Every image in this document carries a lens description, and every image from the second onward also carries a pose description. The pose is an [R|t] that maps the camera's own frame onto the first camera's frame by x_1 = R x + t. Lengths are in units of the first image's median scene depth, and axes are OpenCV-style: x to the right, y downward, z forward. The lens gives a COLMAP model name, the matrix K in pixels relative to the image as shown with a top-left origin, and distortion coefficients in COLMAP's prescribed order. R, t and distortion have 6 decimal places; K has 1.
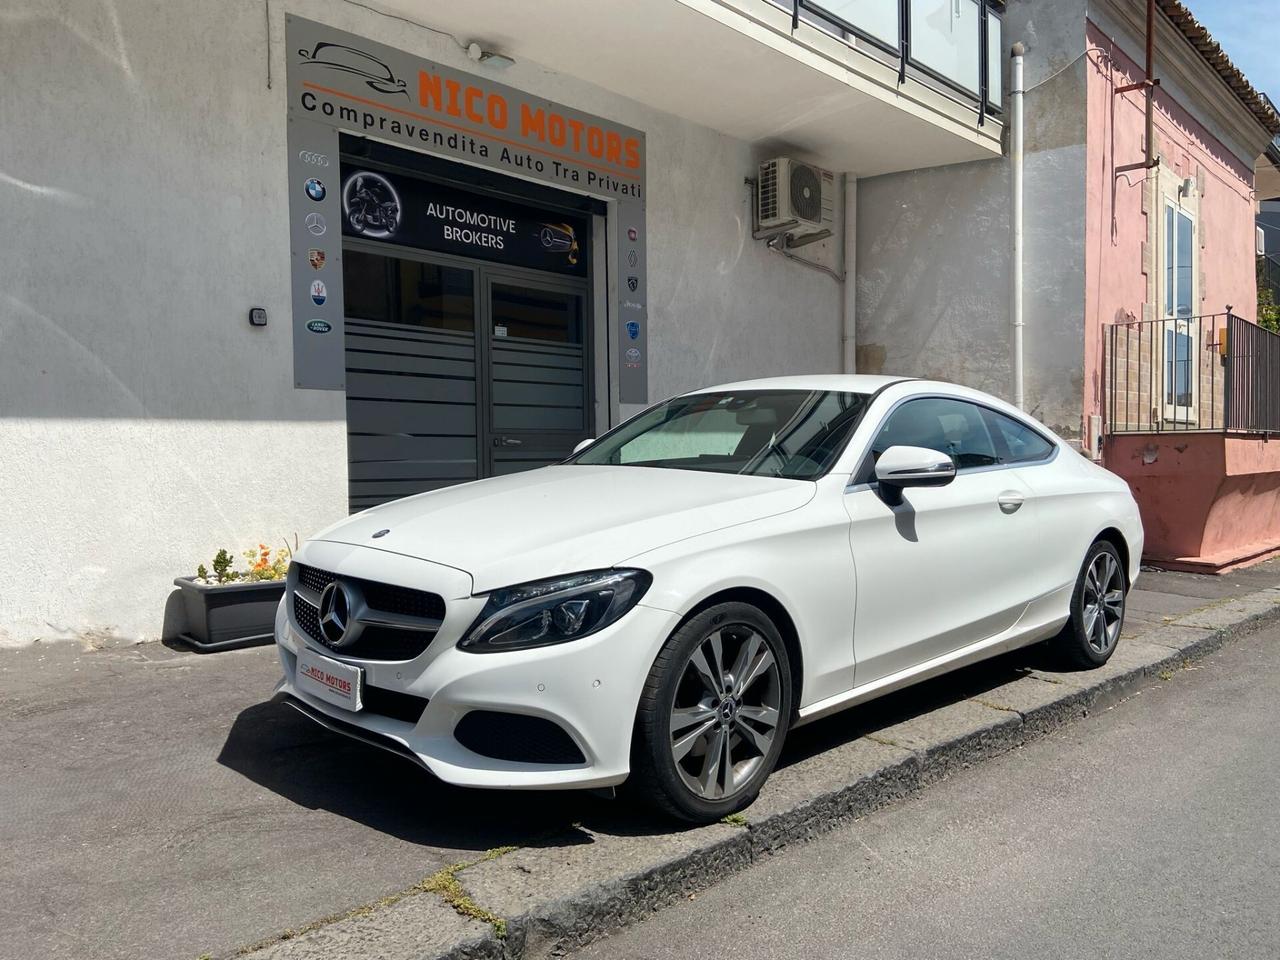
lens RADIAL K [[959.2, 0, 638.2], [0, 959.2, 479.9], [0, 0, 1]] dist [0.122001, -0.148686]
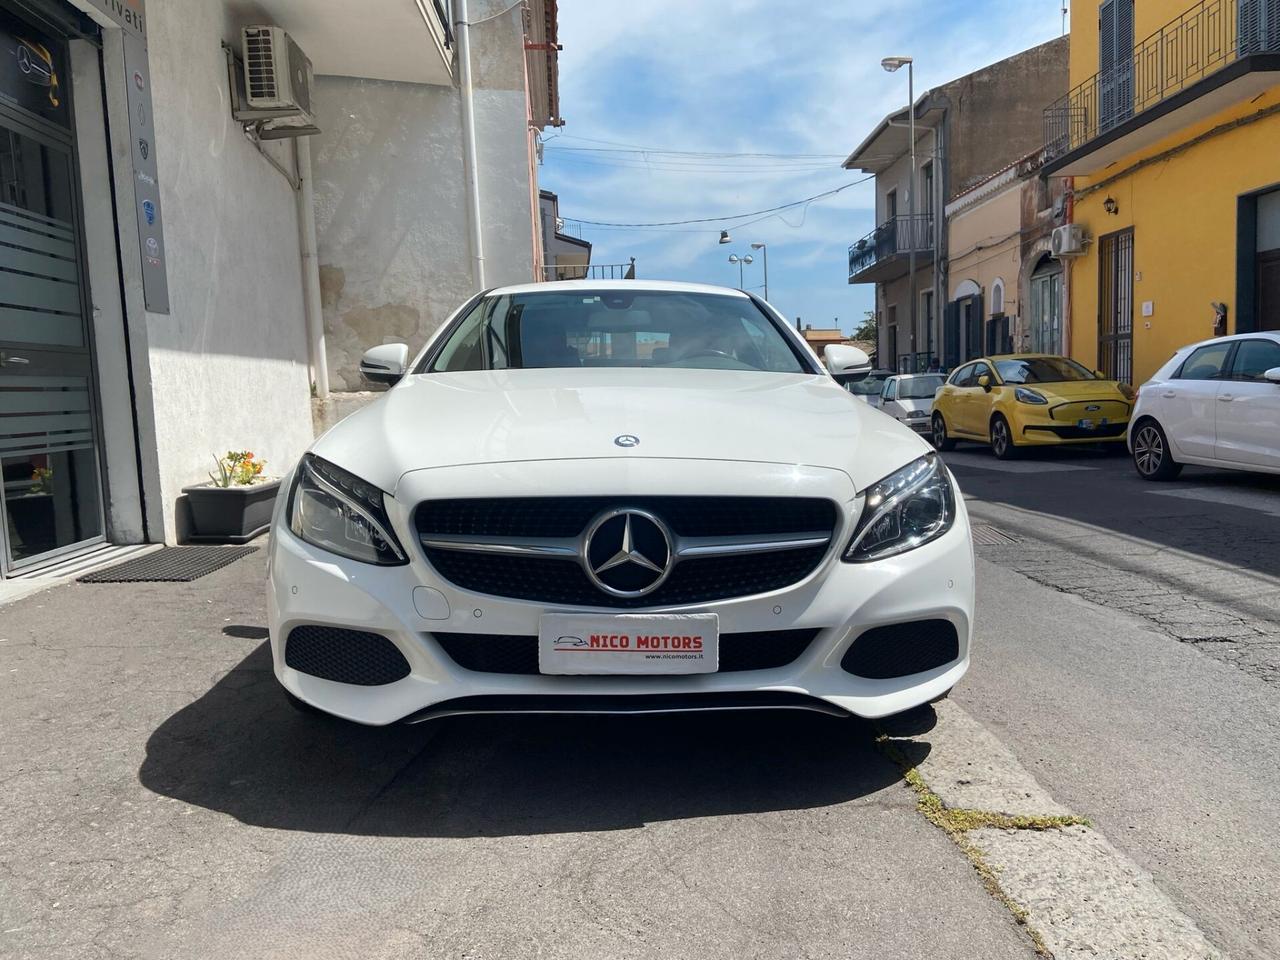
lens RADIAL K [[964.0, 0, 643.1], [0, 964.0, 481.4], [0, 0, 1]] dist [0.127834, -0.159590]
pose [[0.673615, -0.083866, 0.734309, -0.369280], [0.046969, 0.996390, 0.070712, 0.016353], [-0.737588, -0.013143, 0.675123, 0.232930]]
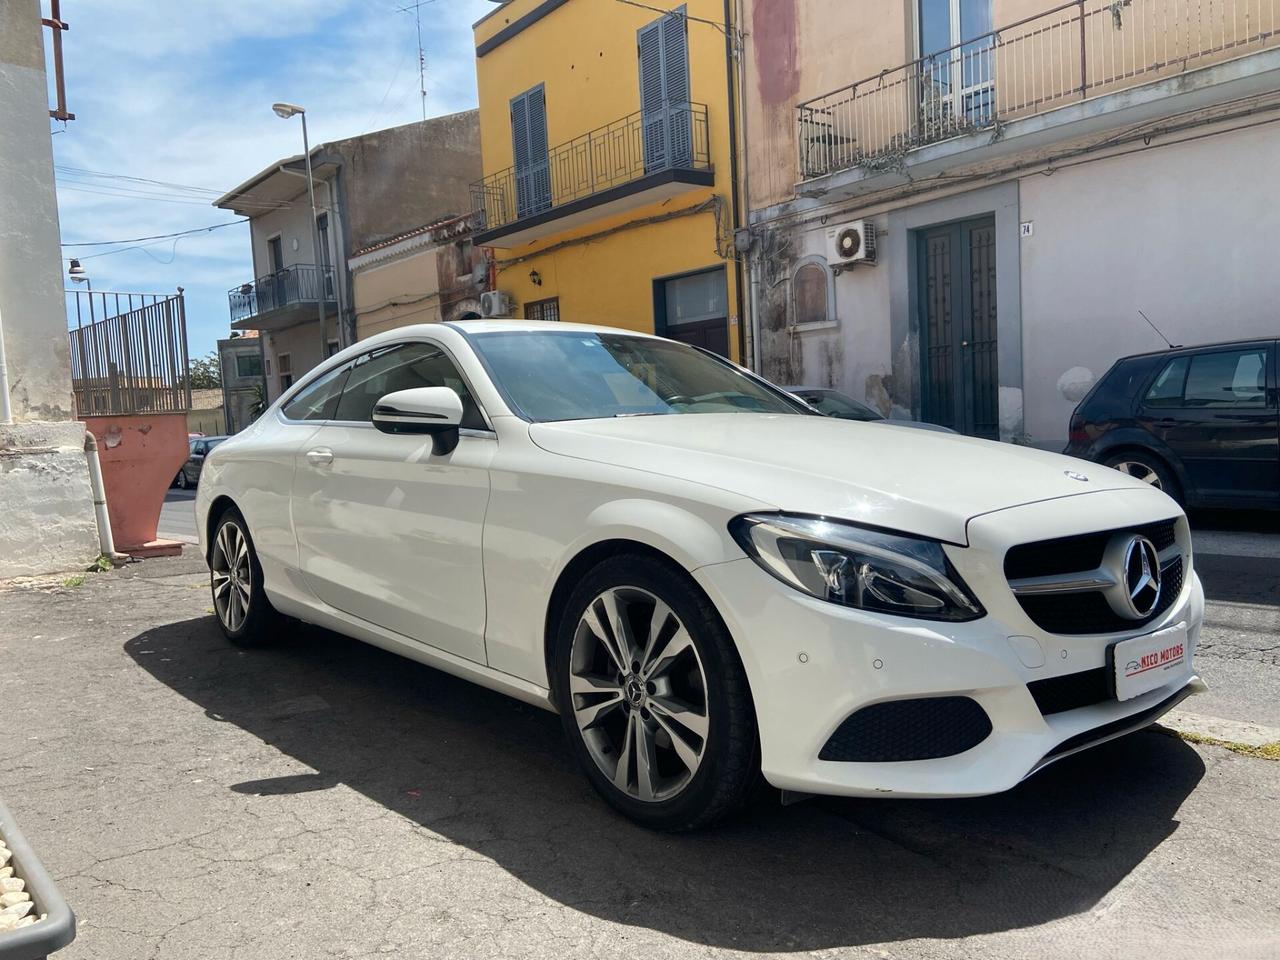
lens RADIAL K [[962.5, 0, 642.7], [0, 962.5, 480.0], [0, 0, 1]] dist [0.119243, -0.140533]
pose [[0.063113, -0.064553, 0.995916, -0.501347], [0.073910, 0.995468, 0.059840, -0.006839], [-0.995266, 0.069831, 0.067598, 0.602585]]
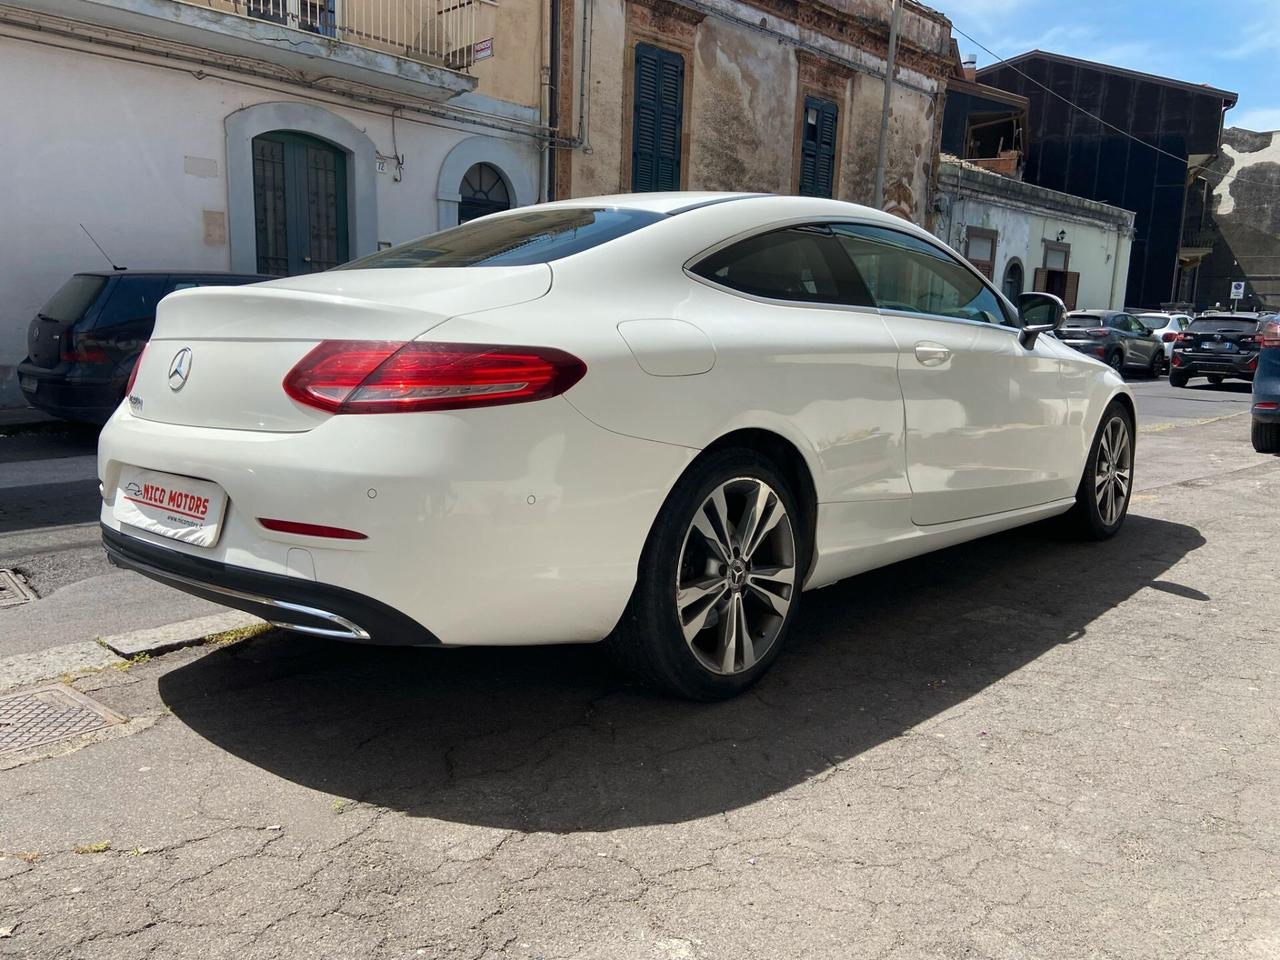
lens RADIAL K [[959.2, 0, 638.2], [0, 959.2, 479.9], [0, 0, 1]] dist [0.122001, -0.148686]
pose [[-0.998041, -0.006743, -0.062194, 0.227464], [-0.017918, 0.983336, 0.180910, -0.022944], [0.059938, 0.181670, -0.981531, 1.301264]]
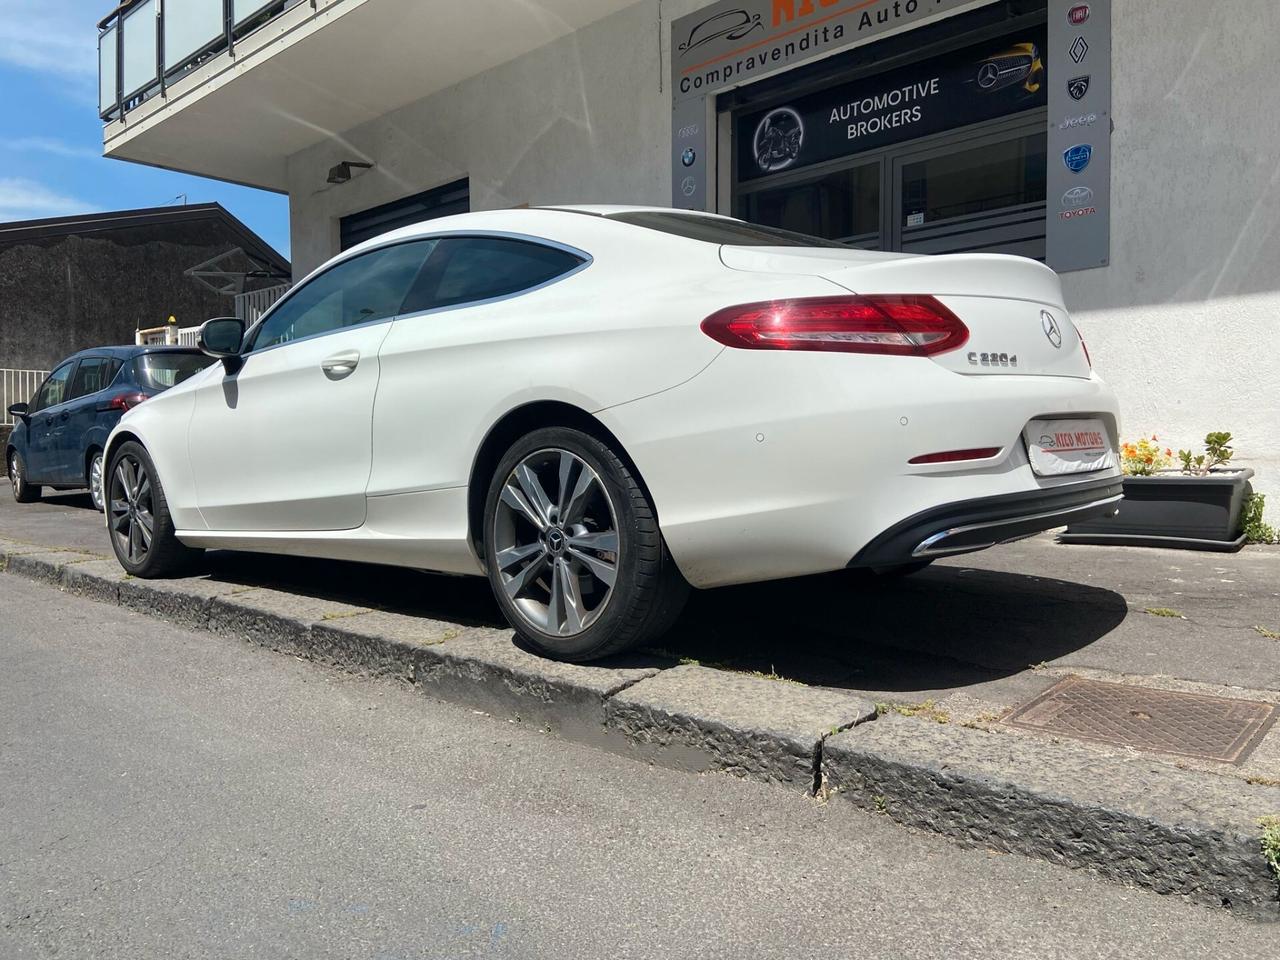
lens RADIAL K [[959.2, 0, 638.2], [0, 959.2, 479.9], [0, 0, 1]] dist [0.122001, -0.148686]
pose [[0.044035, 0.032374, -0.998505, 0.751284], [-0.016993, 0.999354, 0.031652, 0.055003], [0.998885, 0.015574, 0.044556, 0.764551]]
